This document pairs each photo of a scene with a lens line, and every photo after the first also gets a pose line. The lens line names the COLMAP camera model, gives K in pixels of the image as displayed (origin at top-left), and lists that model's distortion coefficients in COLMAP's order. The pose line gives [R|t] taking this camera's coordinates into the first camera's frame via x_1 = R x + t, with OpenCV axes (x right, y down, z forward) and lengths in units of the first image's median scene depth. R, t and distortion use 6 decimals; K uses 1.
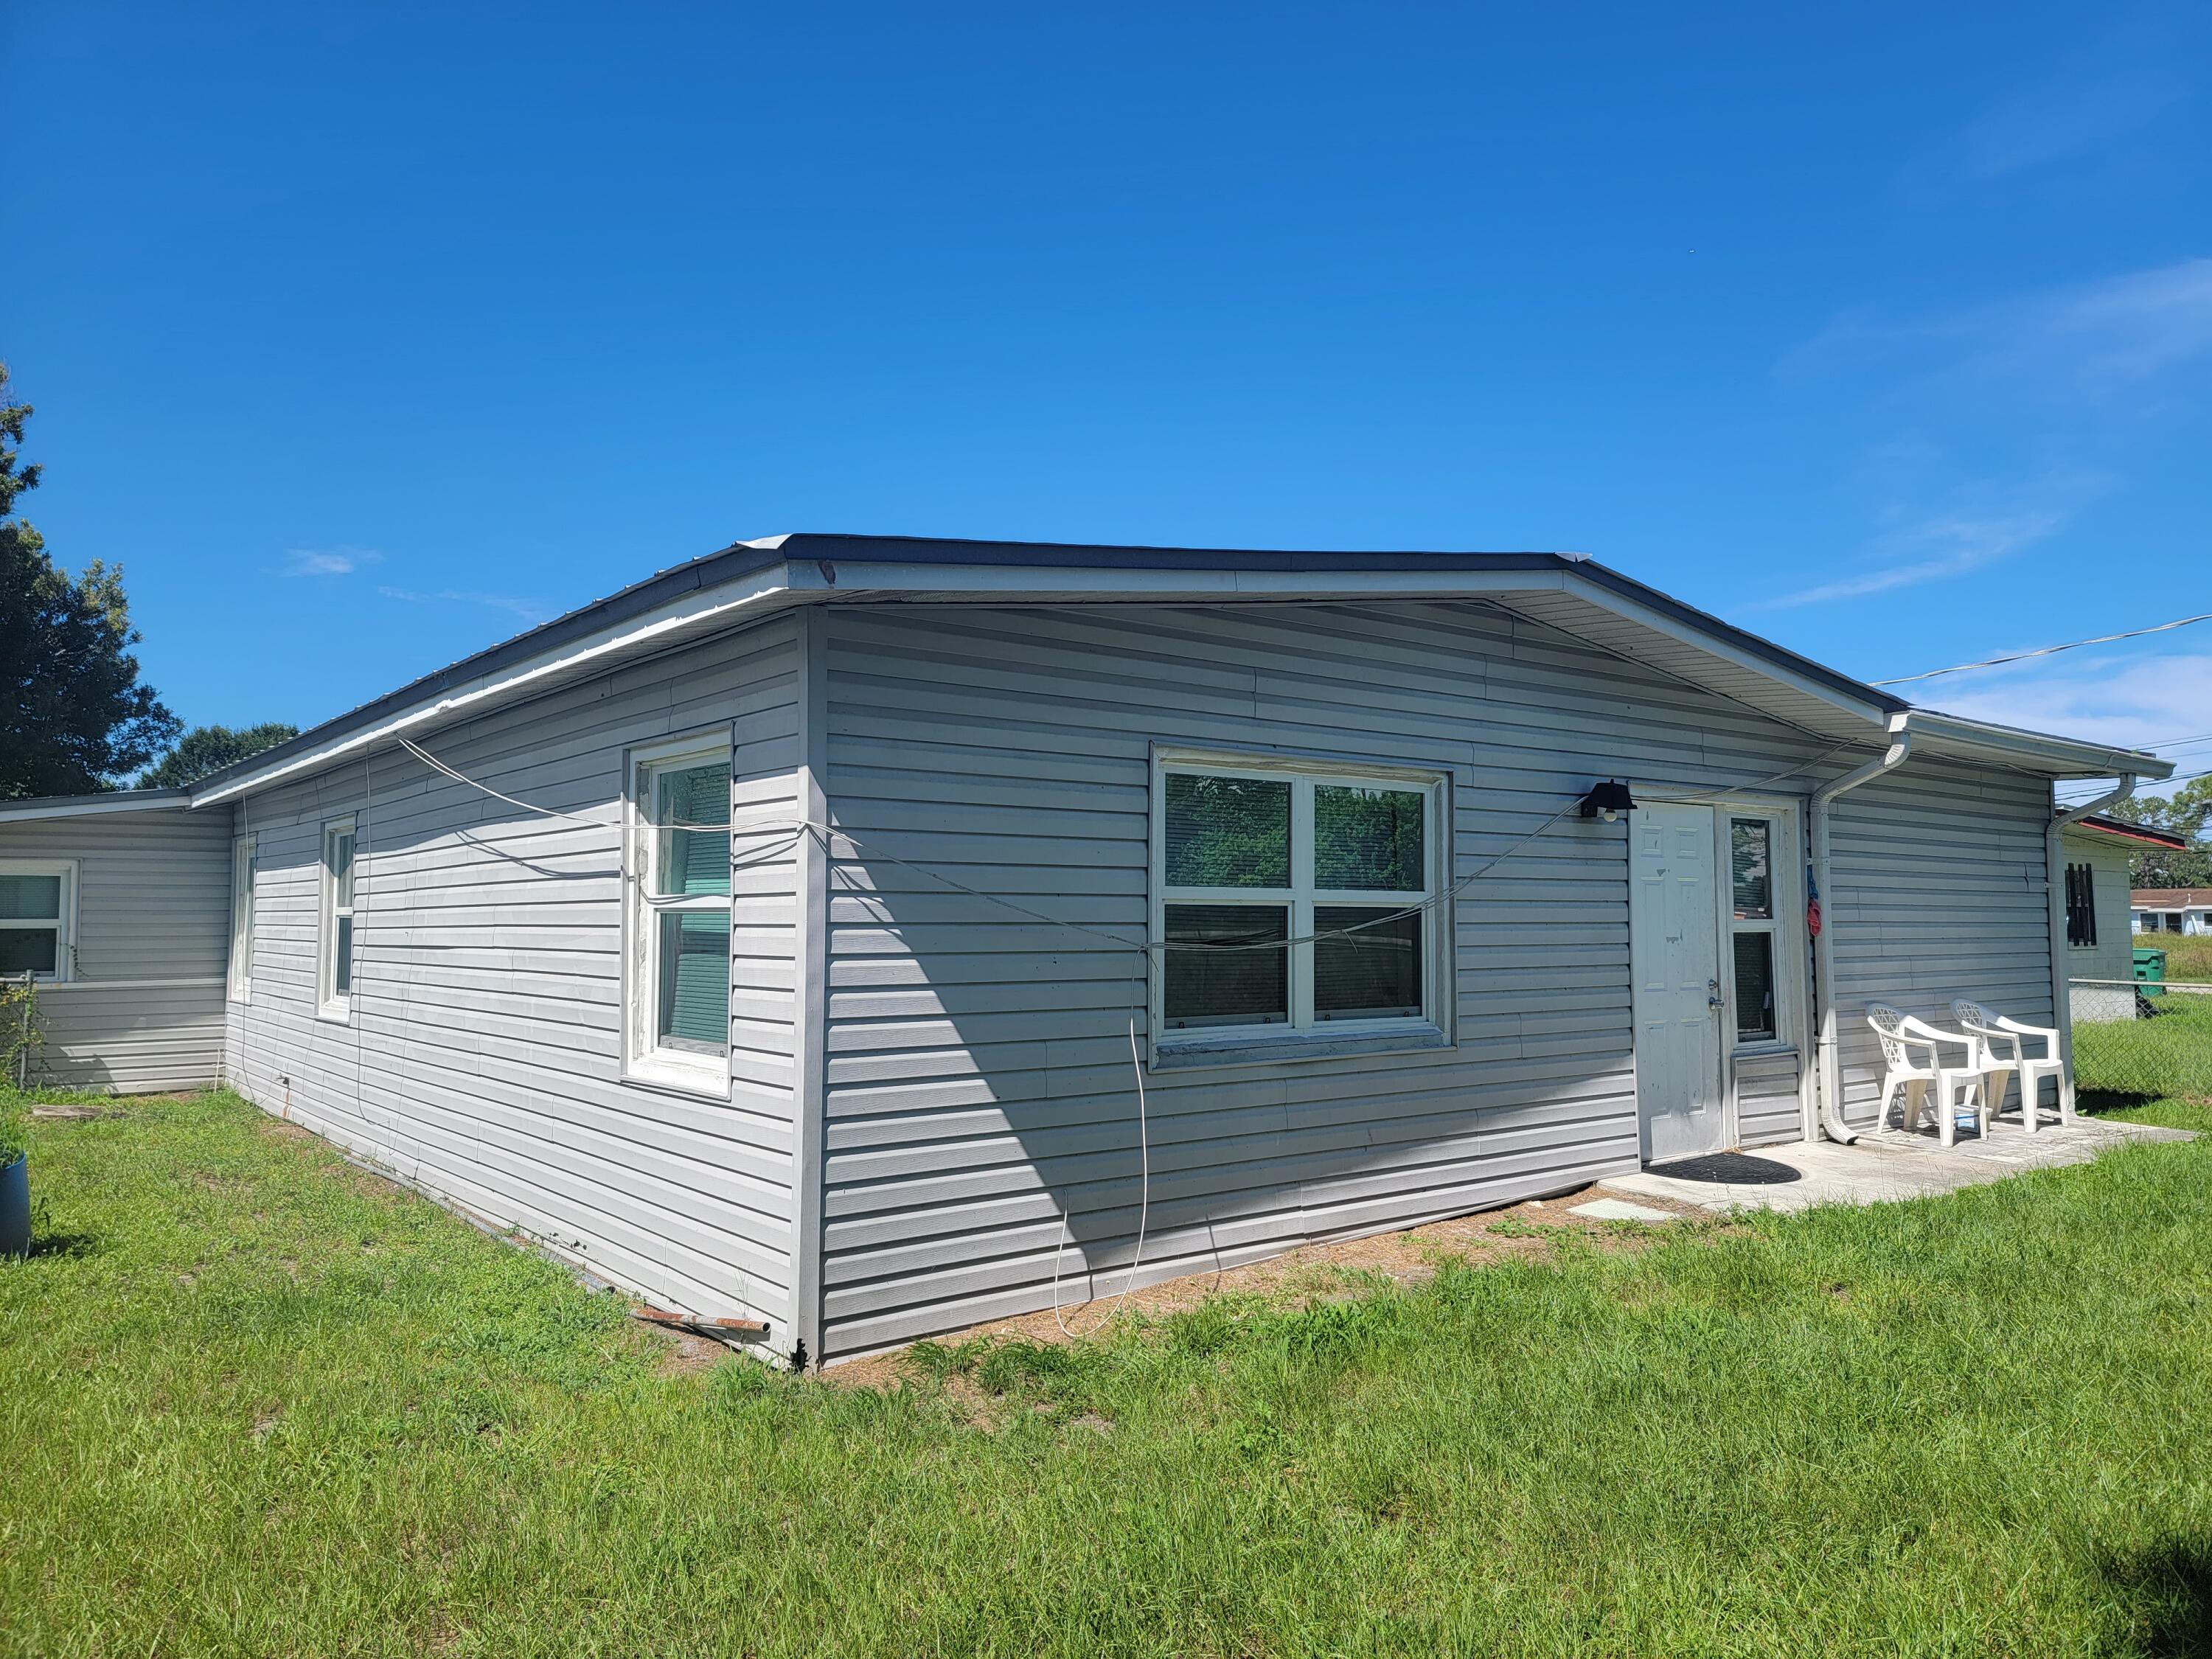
lens RADIAL K [[1530.2, 0, 1103.7], [0, 1530.2, 811.1], [0, 0, 1]] dist [0.089905, -0.071800]
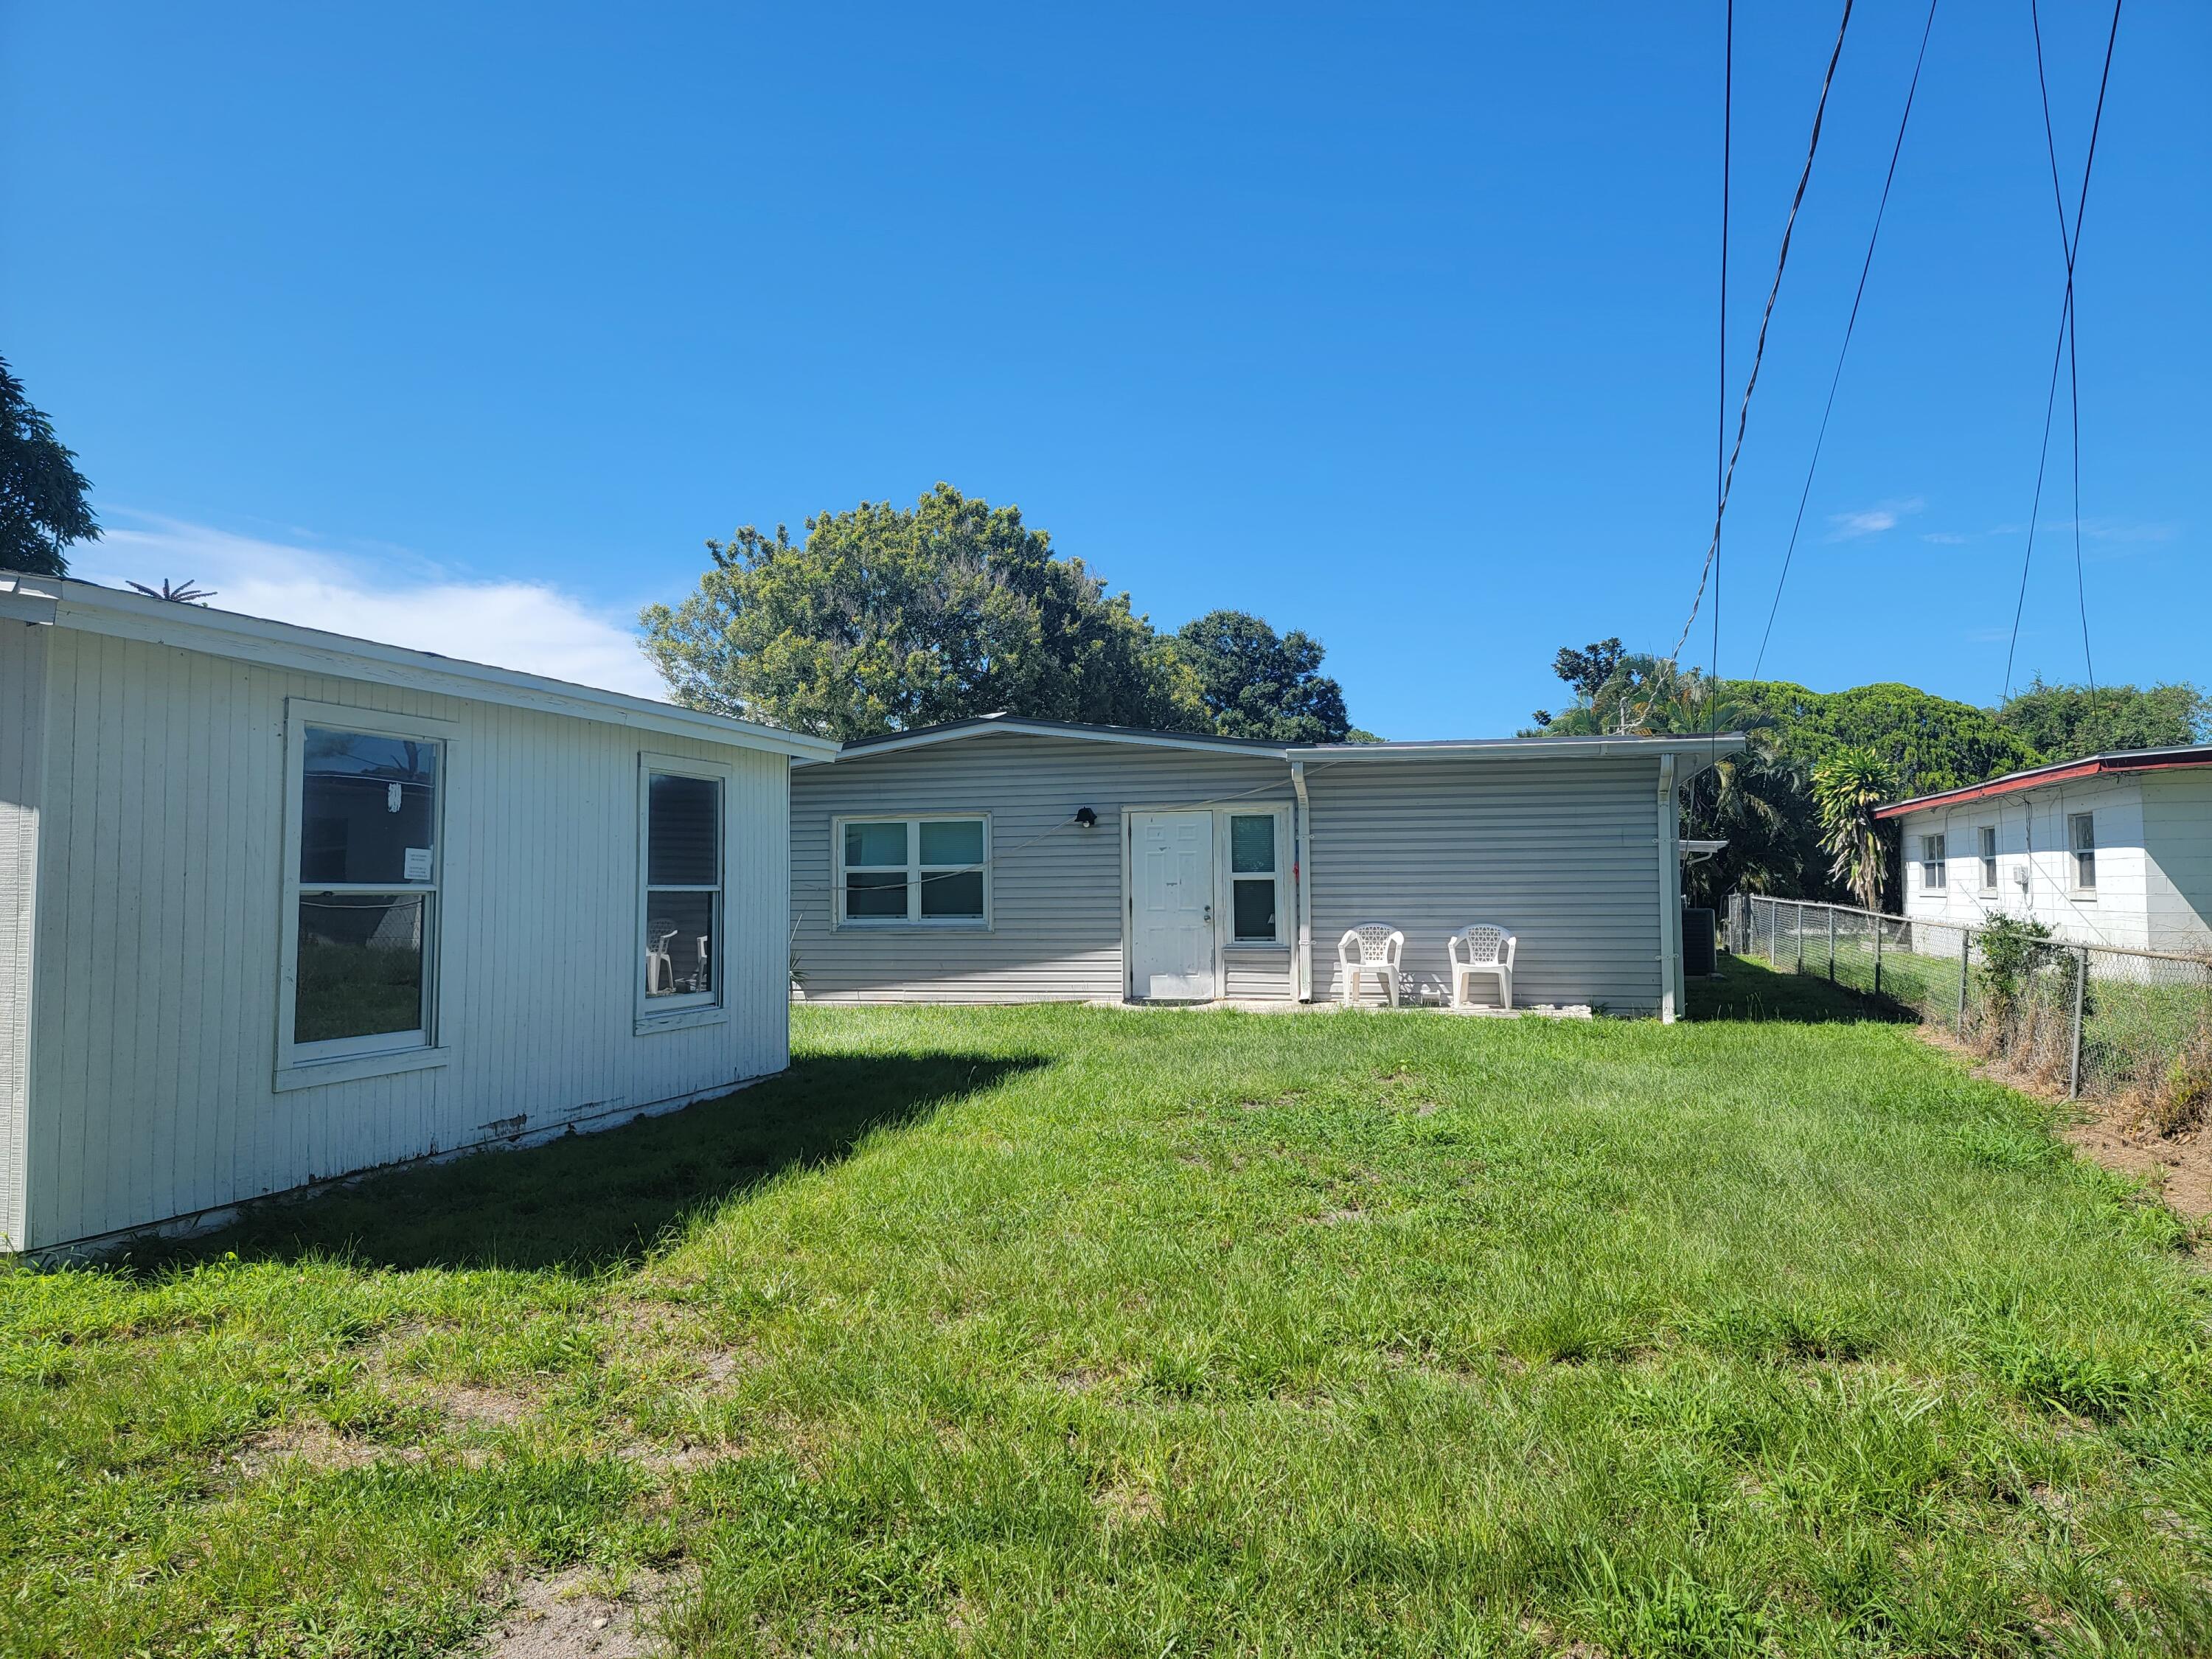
lens RADIAL K [[1618.5, 0, 1110.3], [0, 1618.5, 810.5], [0, 0, 1]] dist [0.070739, -0.000834]
pose [[0.578592, -0.045848, -0.814328, 2.631860], [0.066907, 0.997722, -0.008635, 0.007213], [0.812868, -0.049489, 0.580341, -0.273169]]
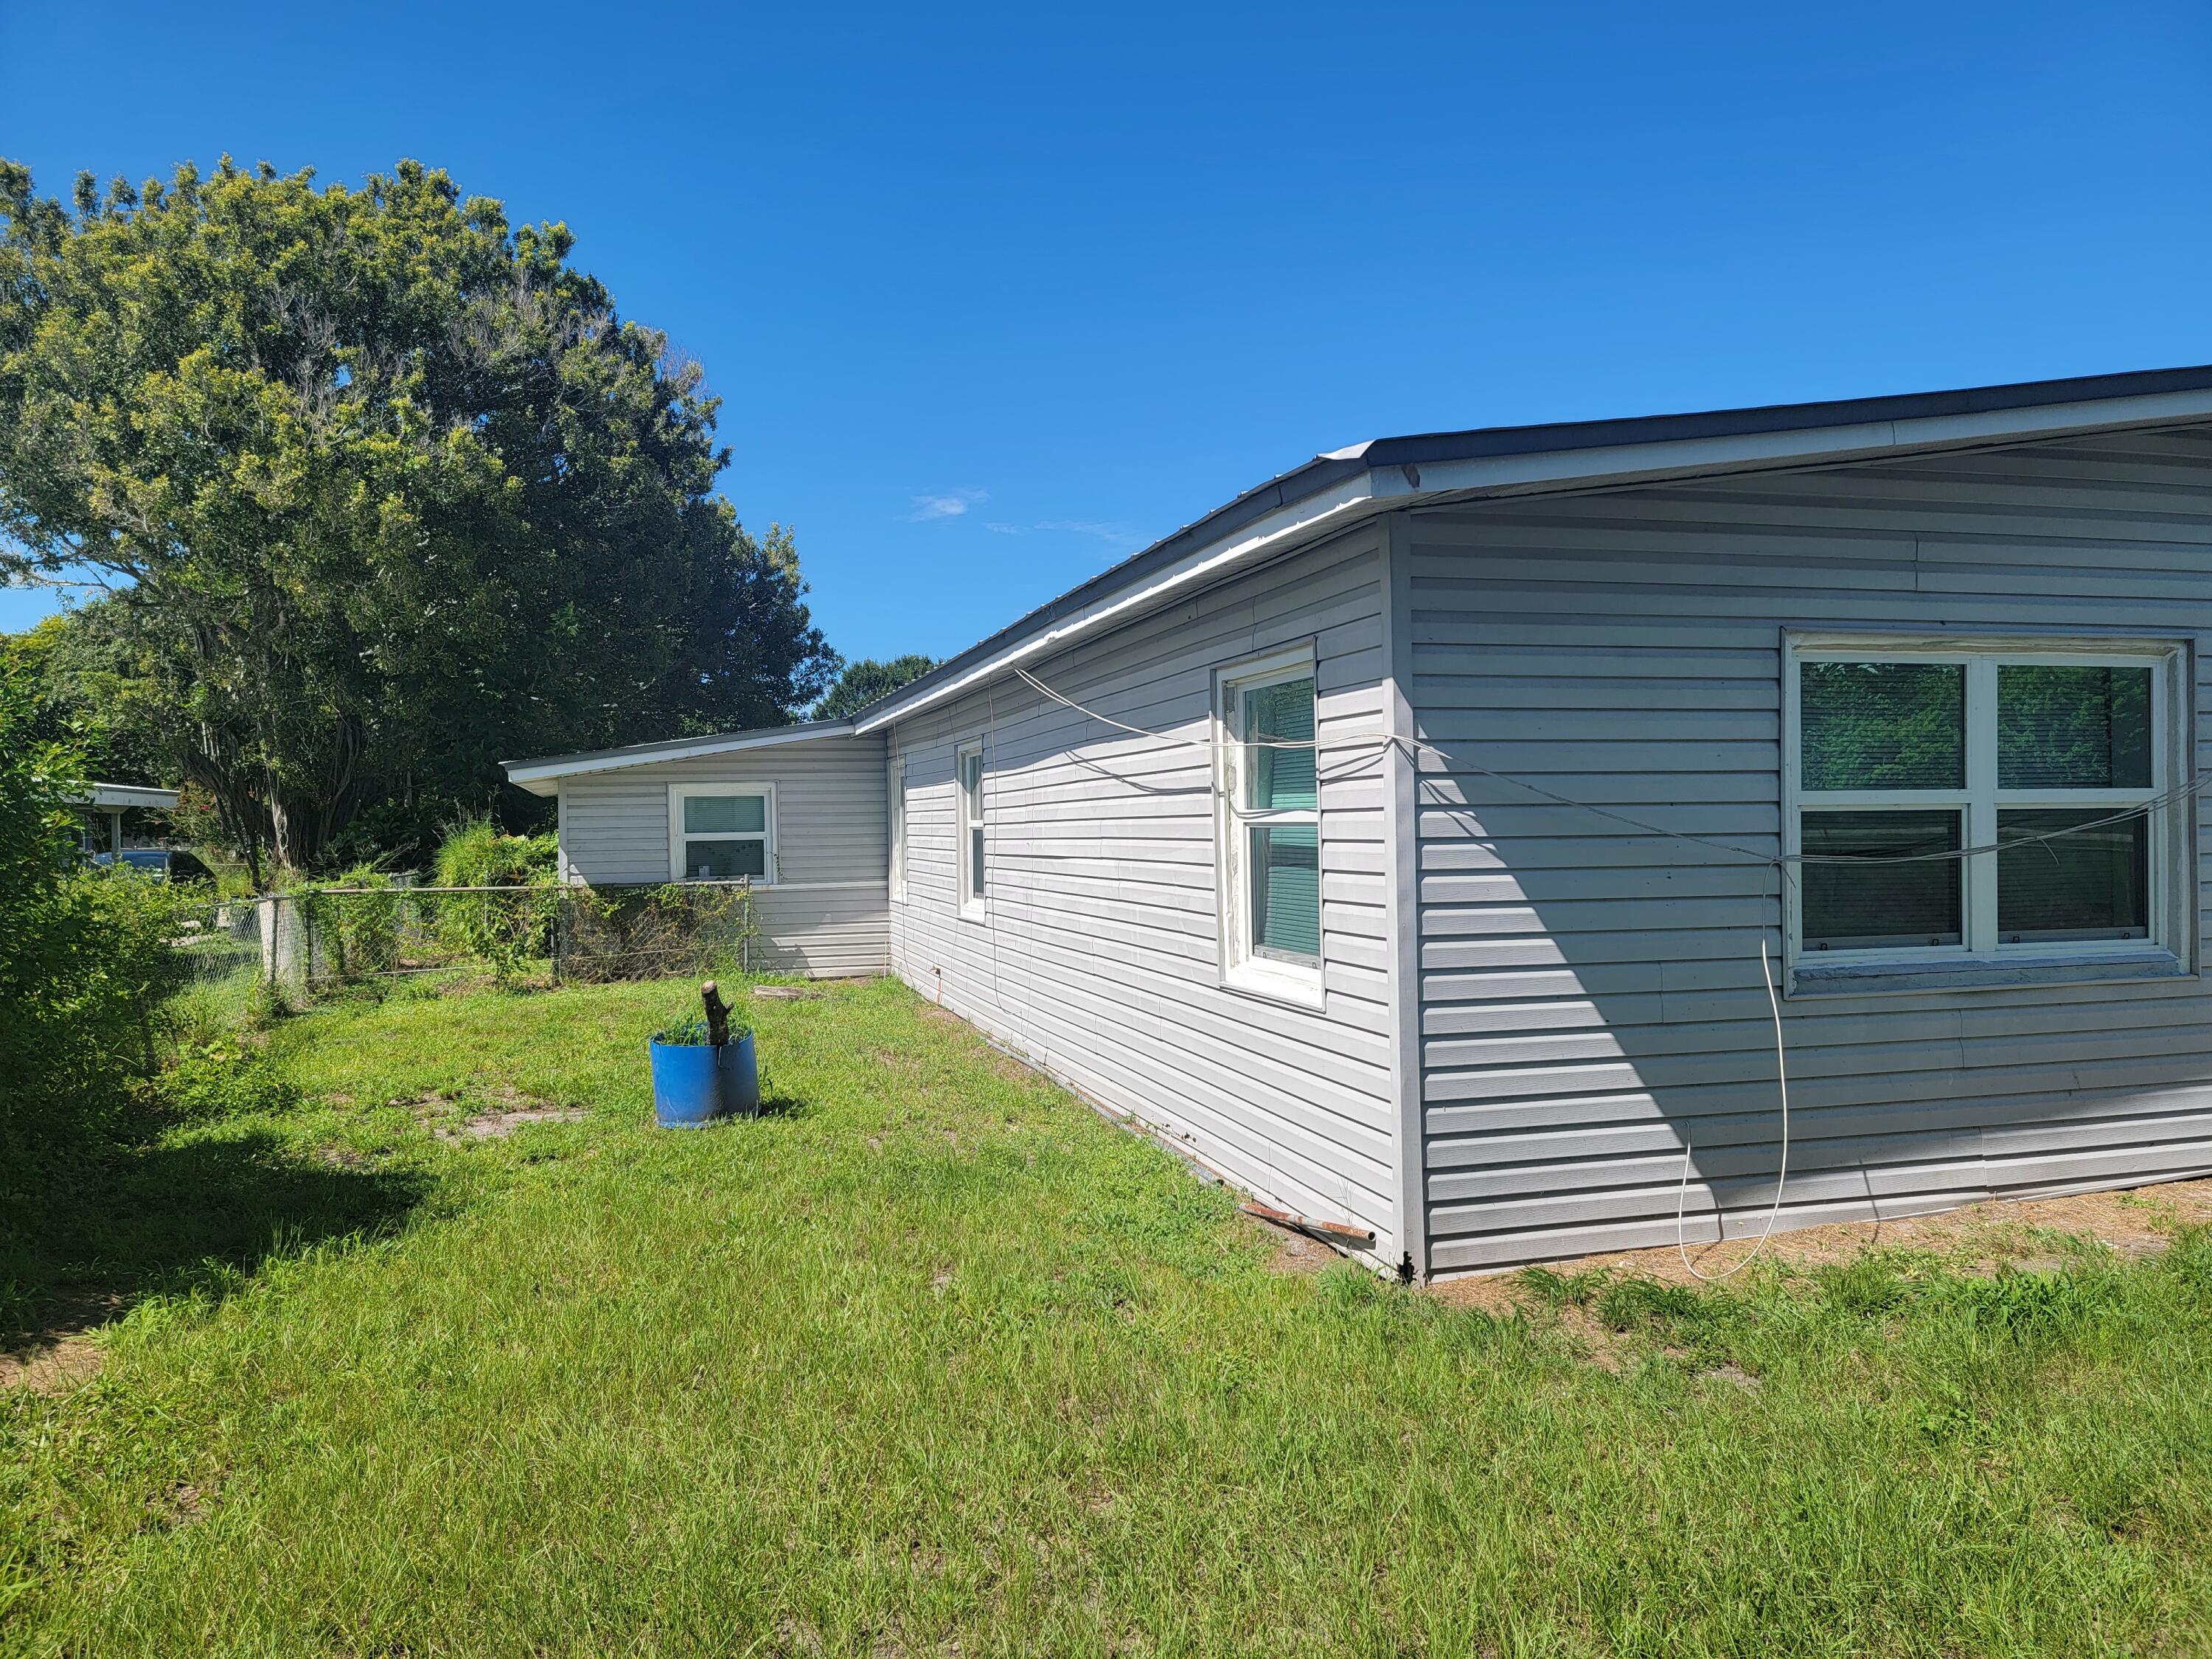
lens RADIAL K [[1530.2, 0, 1089.7], [0, 1530.2, 808.8], [0, 0, 1]] dist [0.089905, -0.071800]
pose [[0.929812, -0.017490, -0.367620, -0.012178], [0.040878, 0.997598, 0.055928, -0.007559], [0.365759, -0.067030, 0.928293, 0.015376]]
